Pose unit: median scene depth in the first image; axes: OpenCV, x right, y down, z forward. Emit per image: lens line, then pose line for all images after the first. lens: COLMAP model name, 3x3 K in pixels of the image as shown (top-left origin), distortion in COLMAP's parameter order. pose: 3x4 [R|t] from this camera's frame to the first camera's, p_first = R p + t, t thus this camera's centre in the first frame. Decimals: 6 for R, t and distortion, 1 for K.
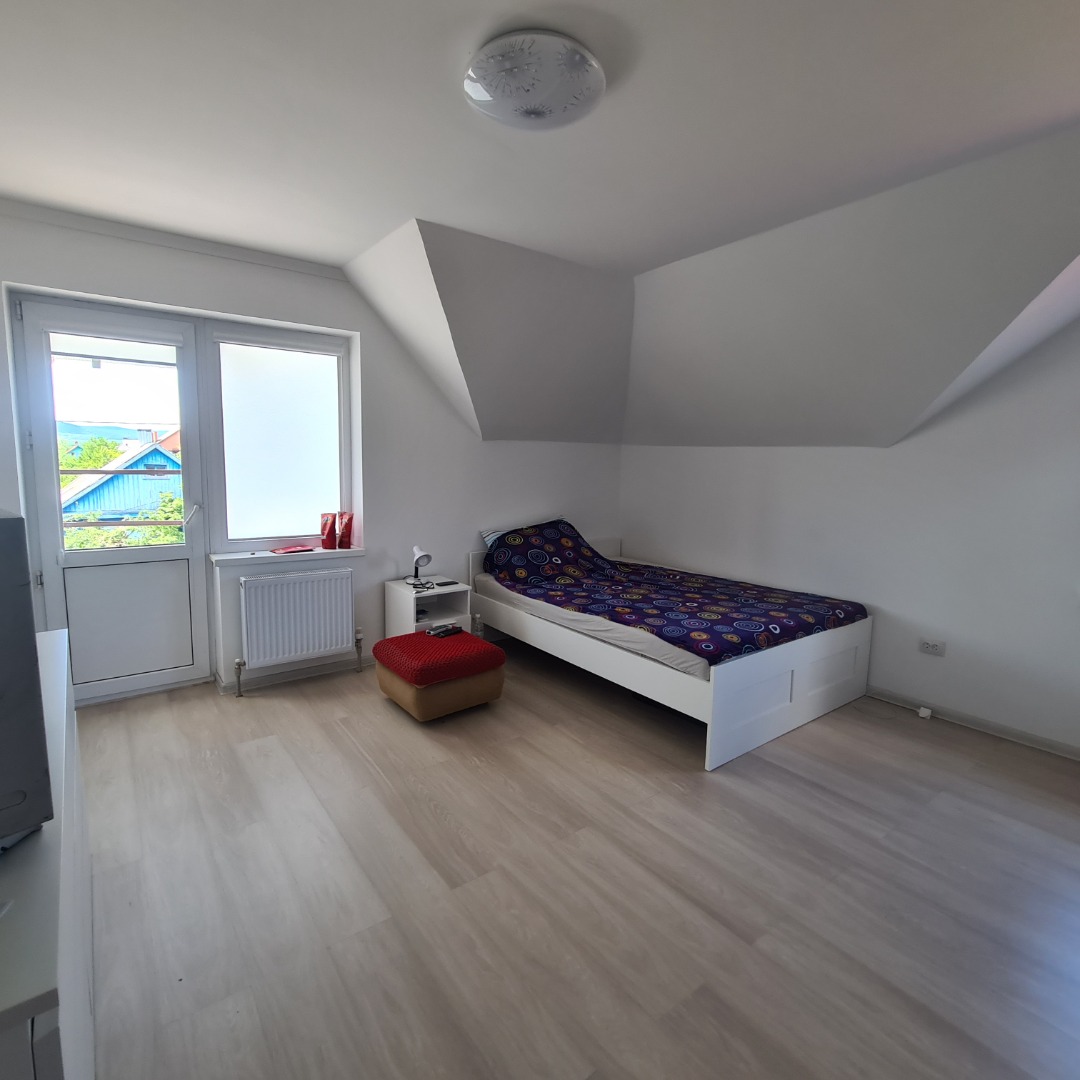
lens RADIAL K [[586.4, 0, 530.7], [0, 586.4, 536.2], [0, 0, 1]] dist [-0.005519, 0.002222]
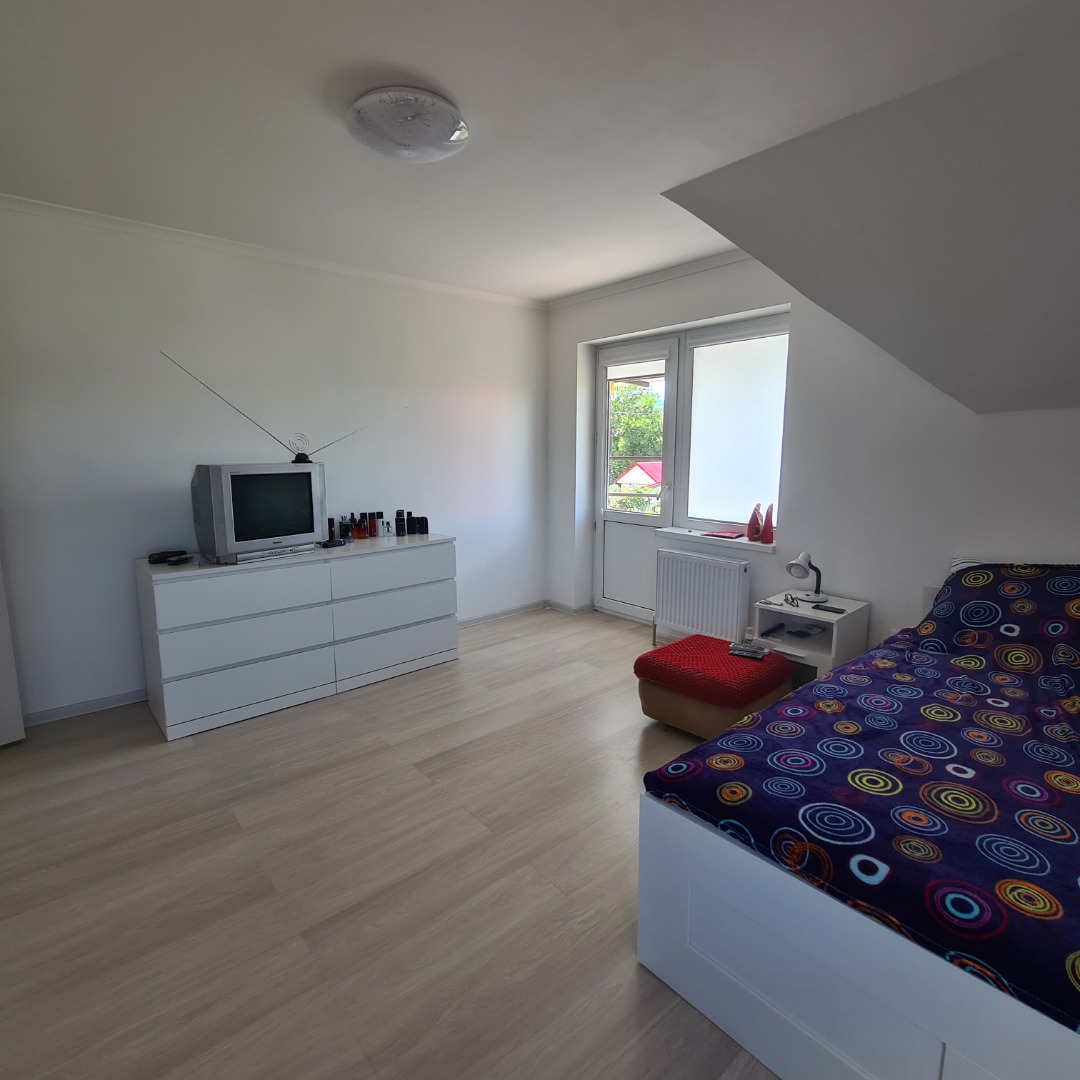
lens RADIAL K [[586.4, 0, 531.4], [0, 586.4, 537.9], [0, 0, 1]] dist [-0.005519, 0.002222]
pose [[0.071517, 0.141274, -0.987384, 0.734314], [-0.128146, 0.983016, 0.131368, -0.079376], [0.989173, 0.117134, 0.088407, 0.697587]]
